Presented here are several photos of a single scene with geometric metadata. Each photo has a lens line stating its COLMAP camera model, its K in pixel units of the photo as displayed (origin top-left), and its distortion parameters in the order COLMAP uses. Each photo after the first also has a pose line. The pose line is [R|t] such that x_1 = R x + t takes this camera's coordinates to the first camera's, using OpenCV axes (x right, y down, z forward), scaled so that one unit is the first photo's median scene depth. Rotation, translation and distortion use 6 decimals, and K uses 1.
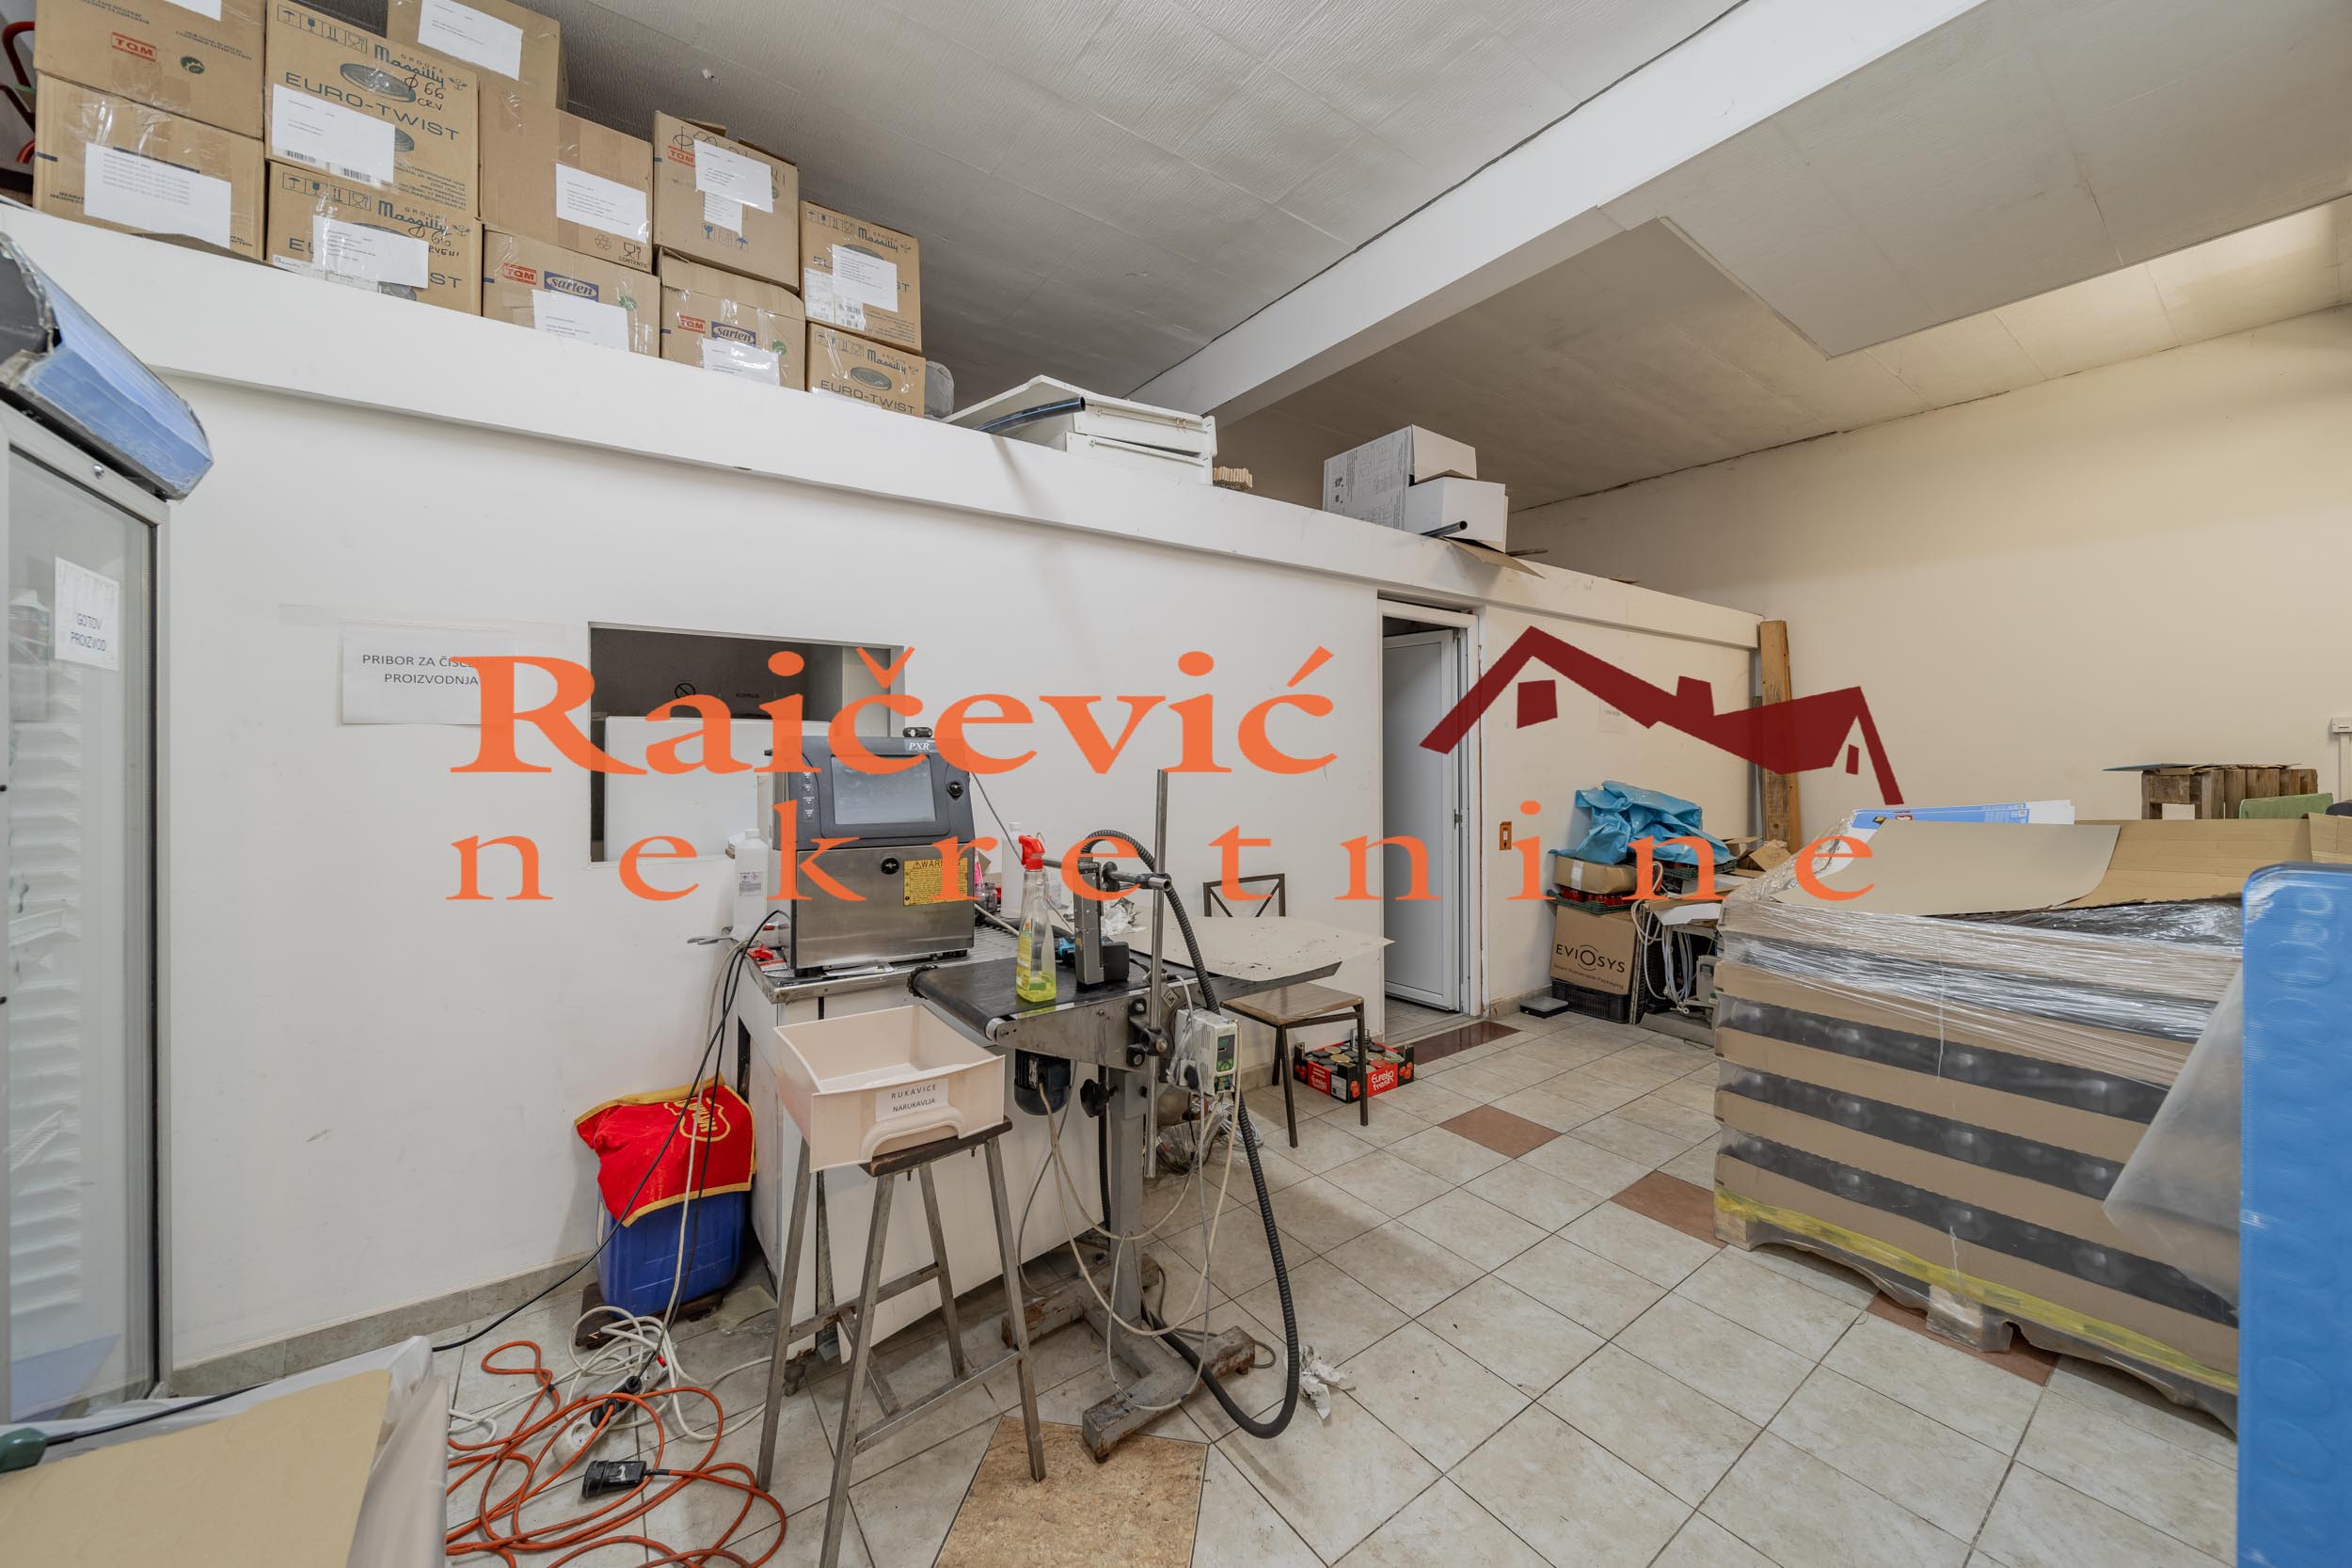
lens RADIAL K [[834.4, 0, 1186.0], [0, 834.4, 761.4], [0, 0, 1]] dist [0.001149, 0.000166]
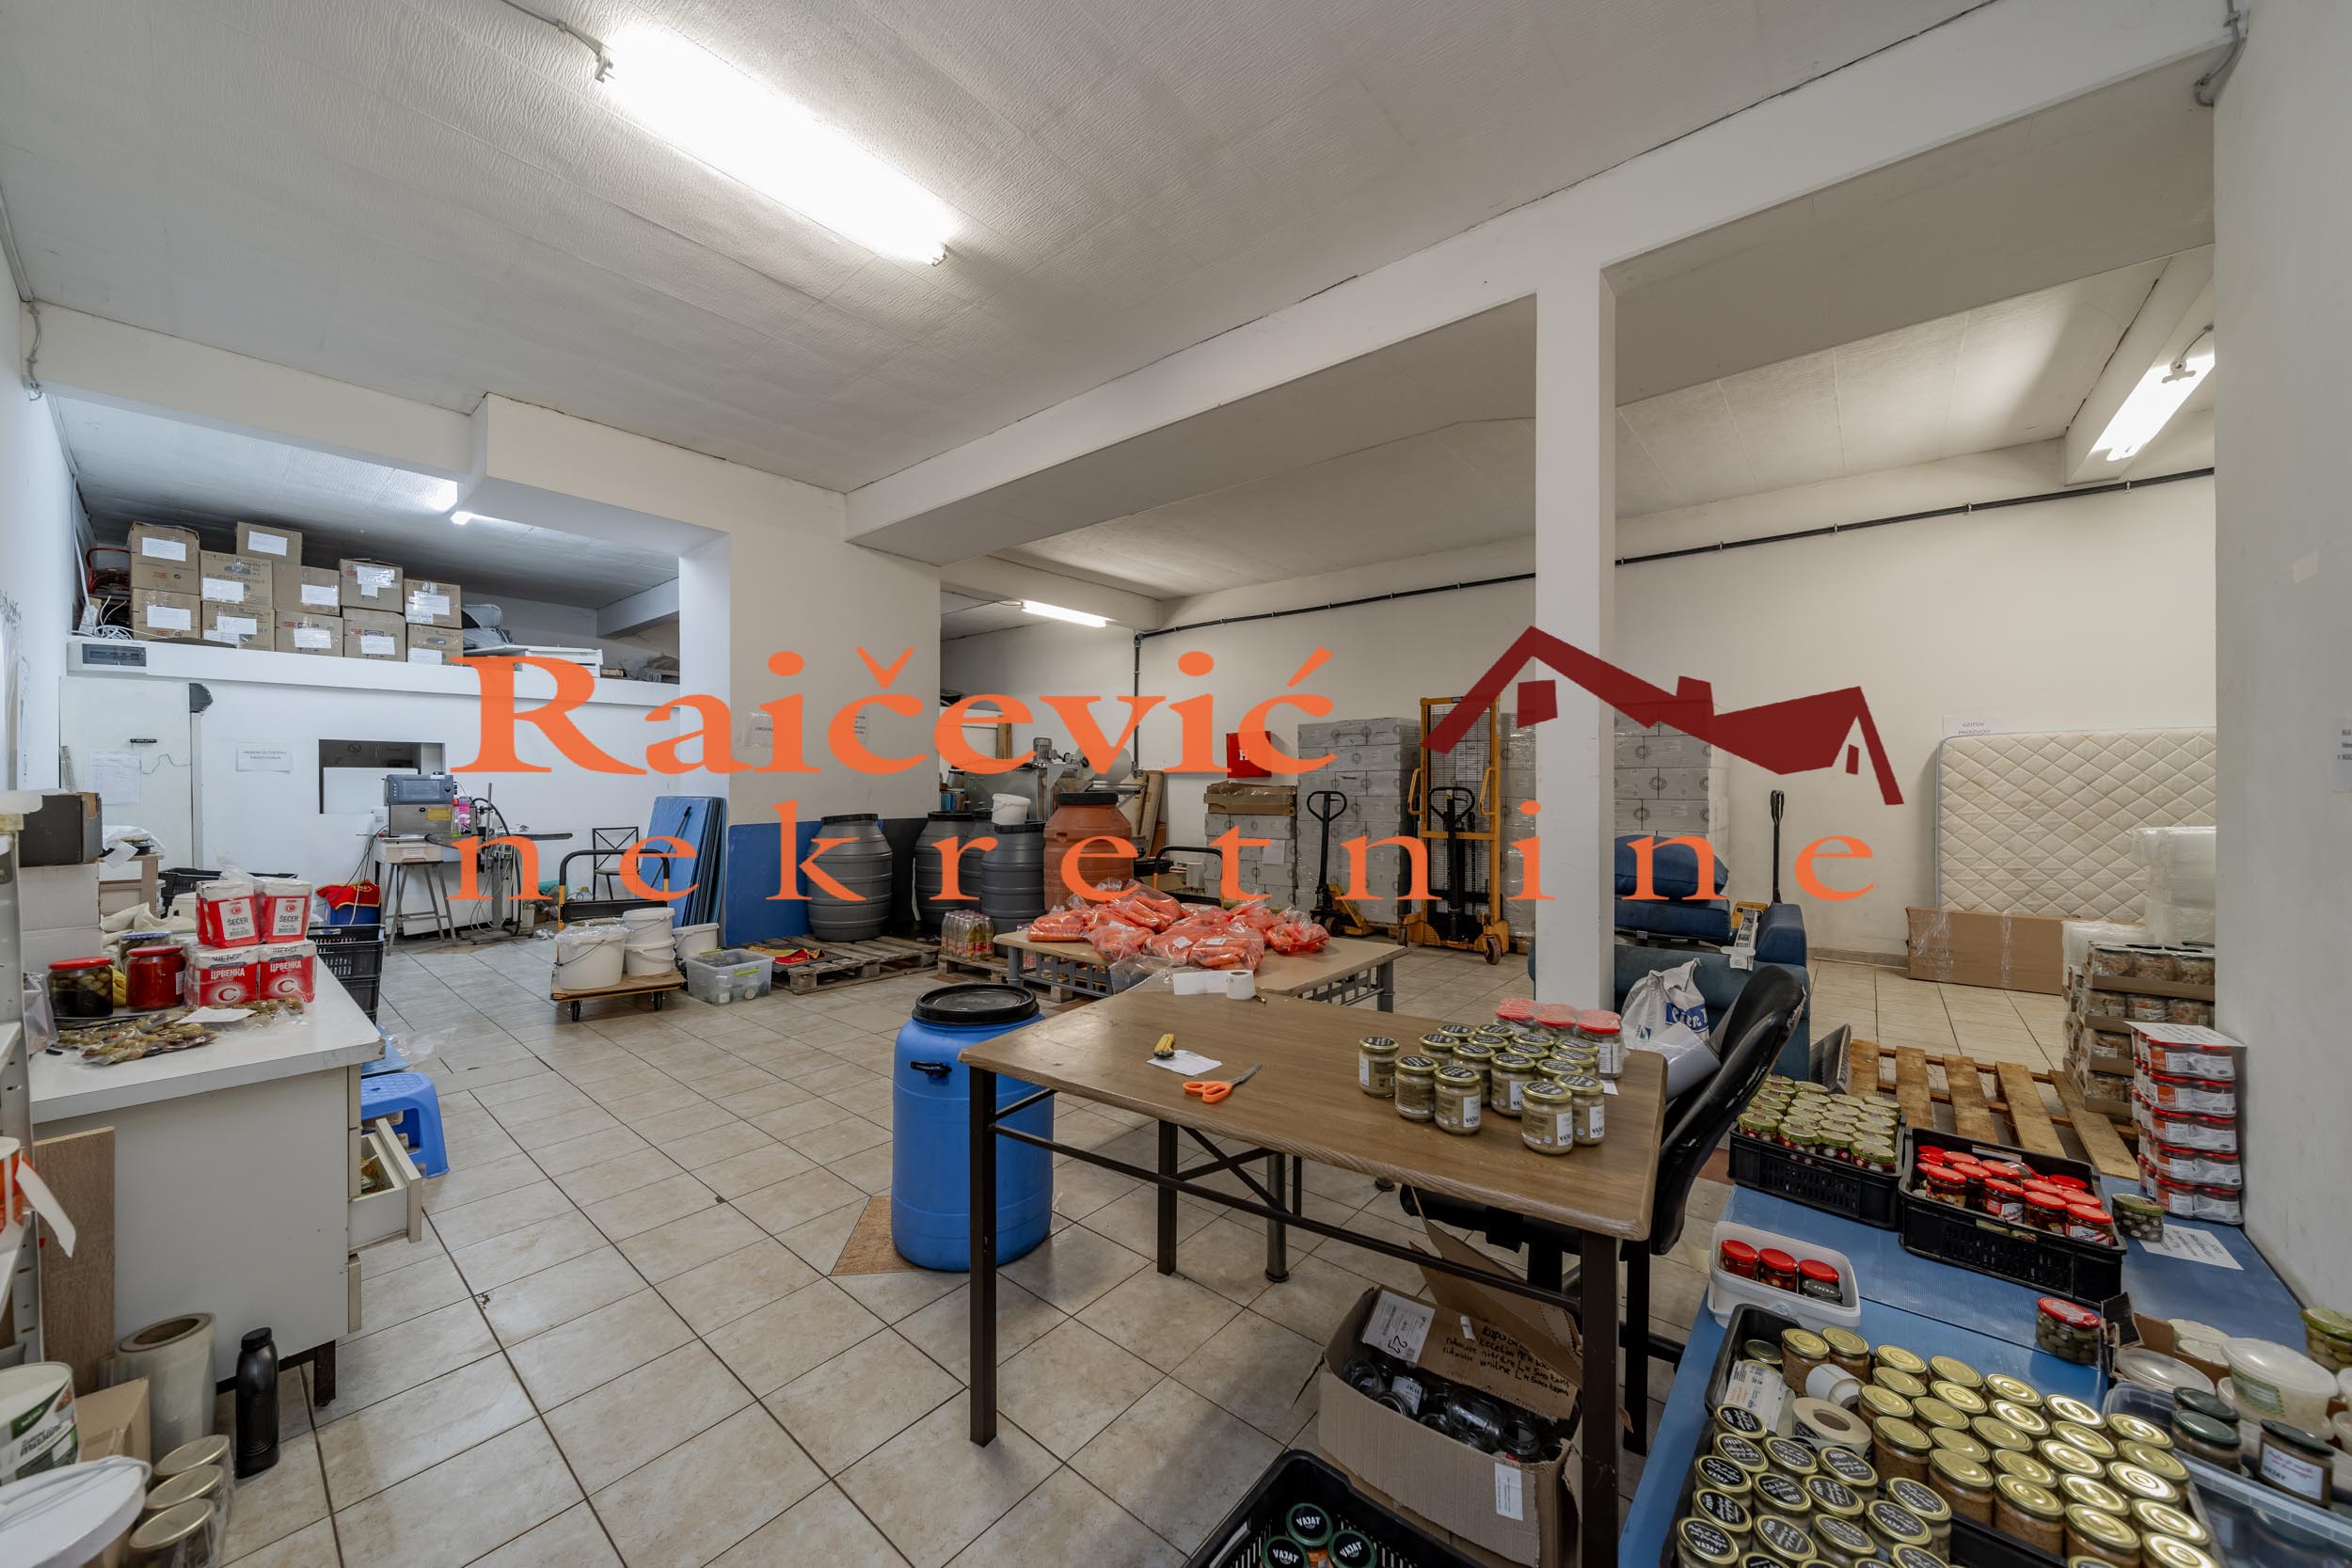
lens RADIAL K [[834.4, 0, 1169.7], [0, 834.4, 788.9], [0, 0, 1]] dist [0.001149, 0.000166]
pose [[0.970486, 0.006673, 0.241063, 1.590625], [-0.012015, 0.999714, 0.020699, -0.083095], [-0.240856, -0.022984, 0.970289, -2.745524]]
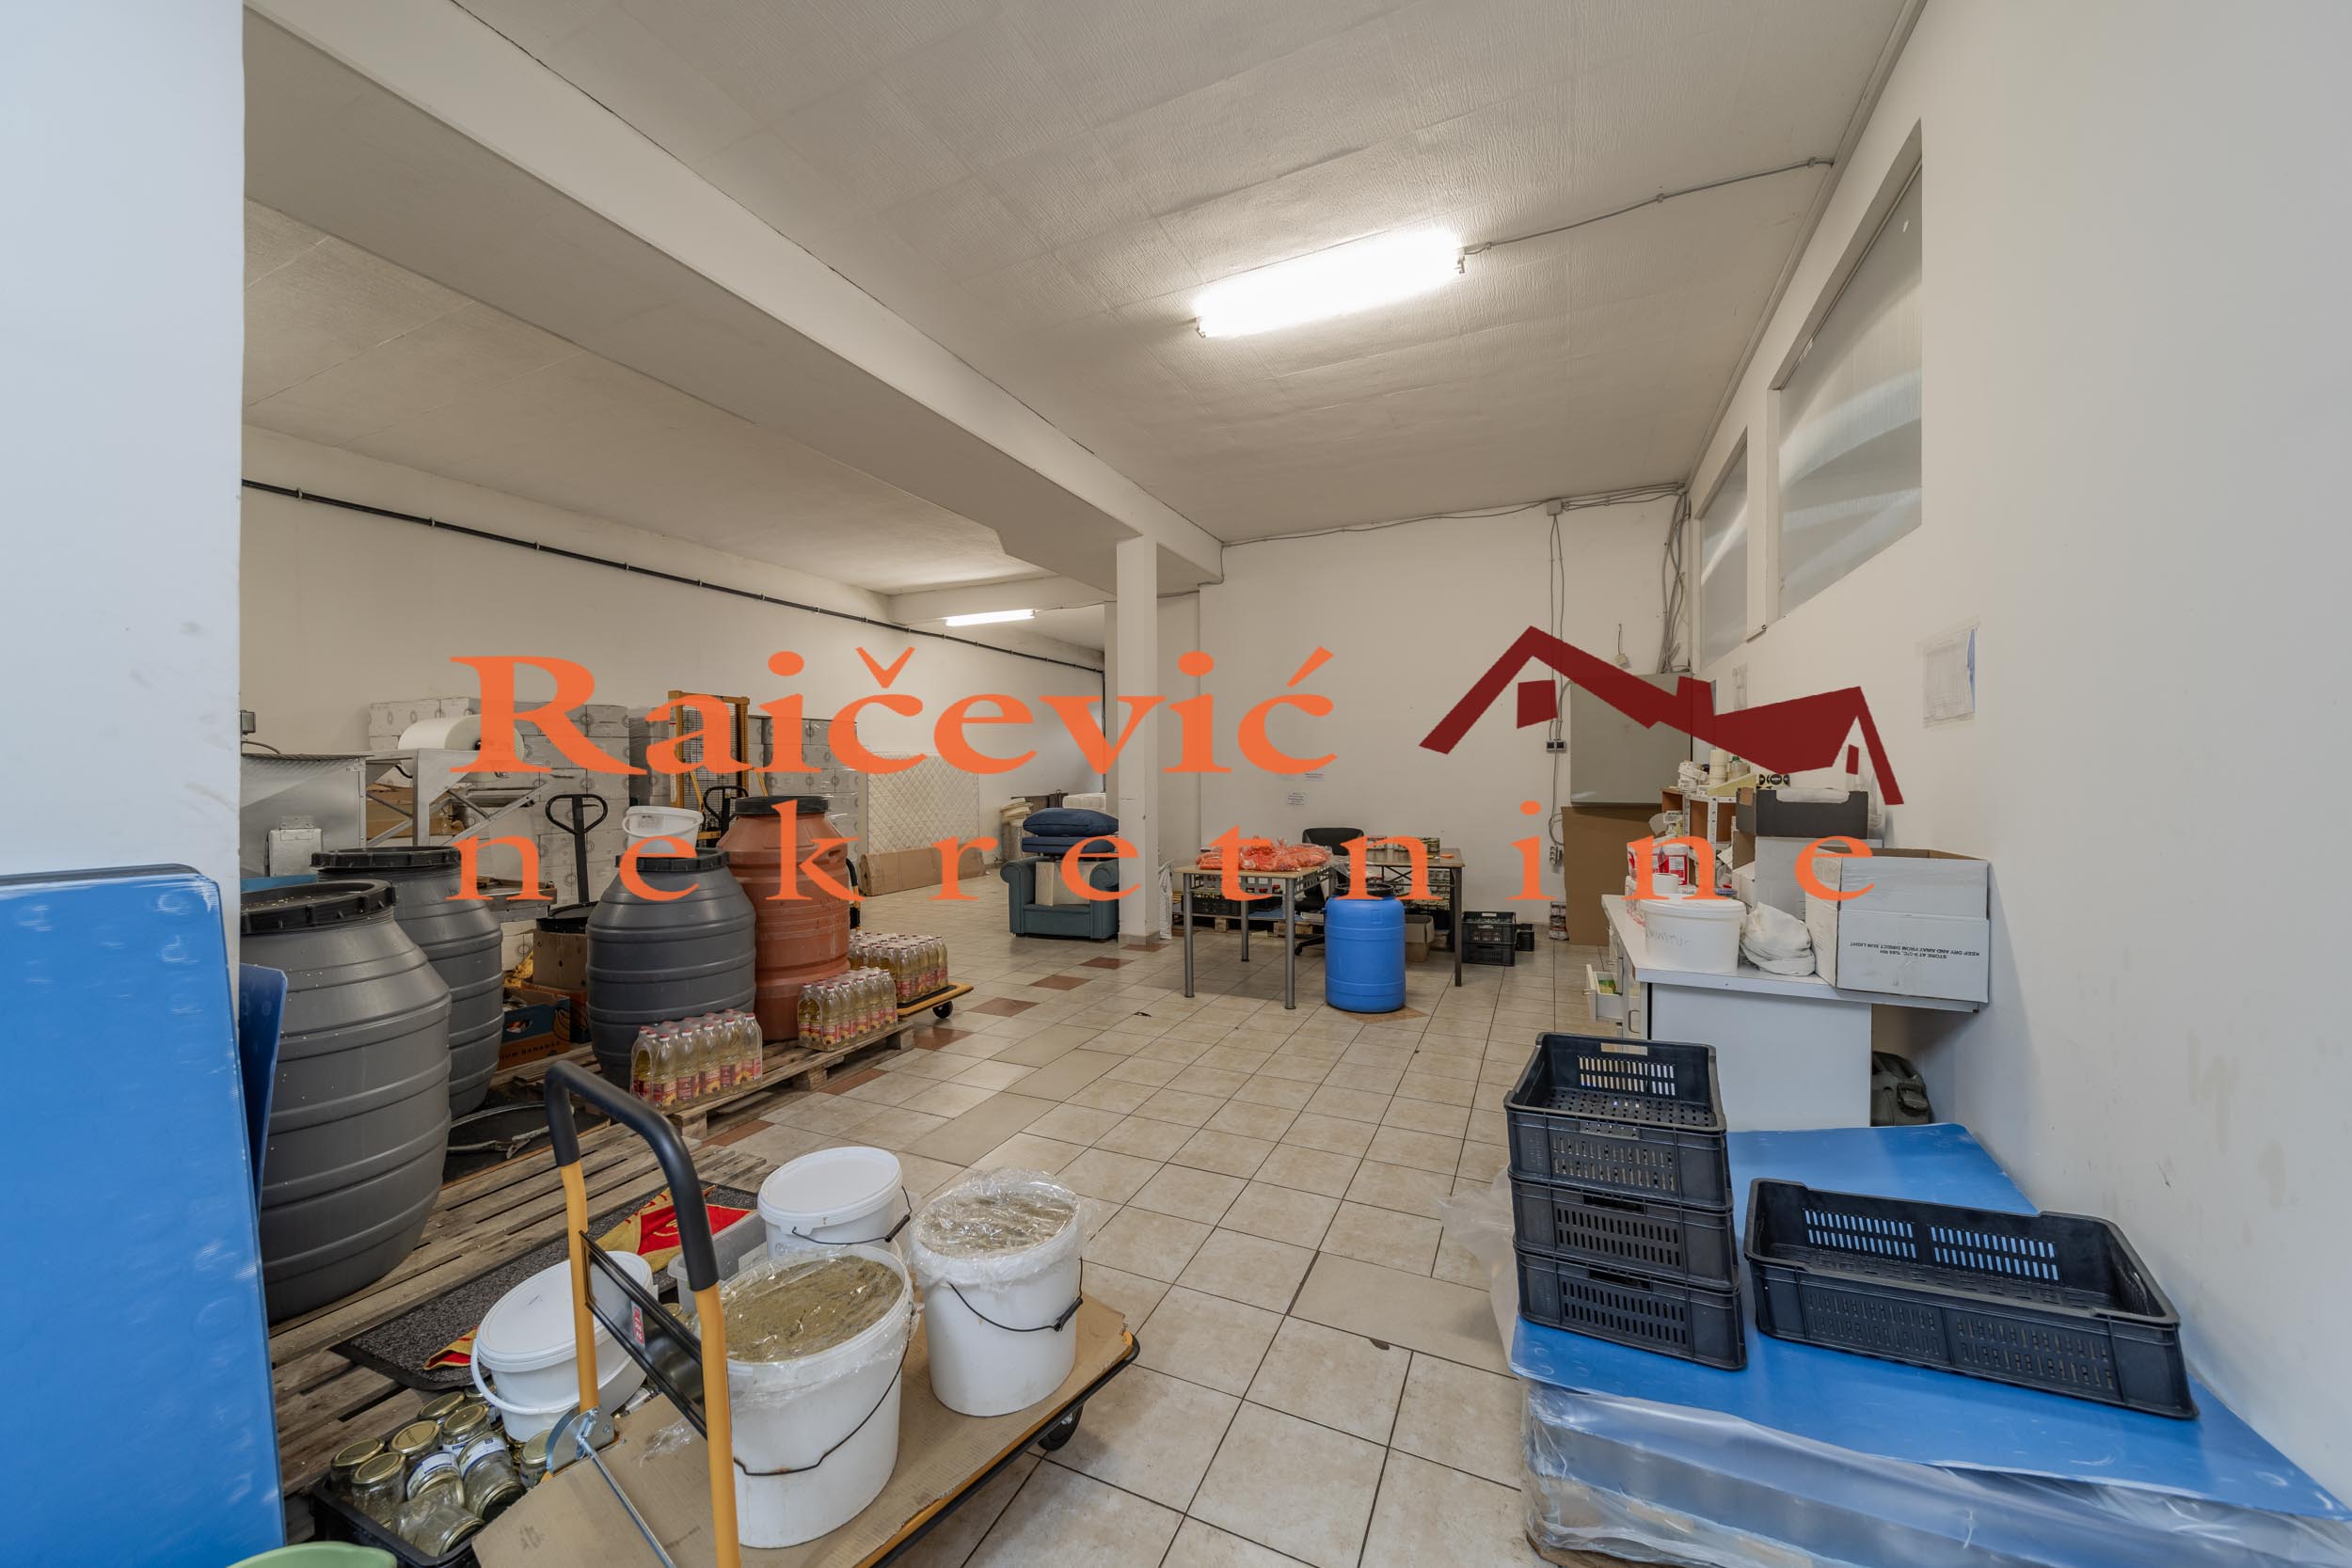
lens RADIAL K [[834.4, 0, 1180.7], [0, 834.4, 787.8], [0, 0, 1]] dist [0.001149, 0.000166]
pose [[-0.501779, -0.000388, 0.864996, -2.982223], [-0.002920, 0.999995, -0.001245, 0.045858], [-0.864991, -0.003151, -0.501778, 4.629812]]
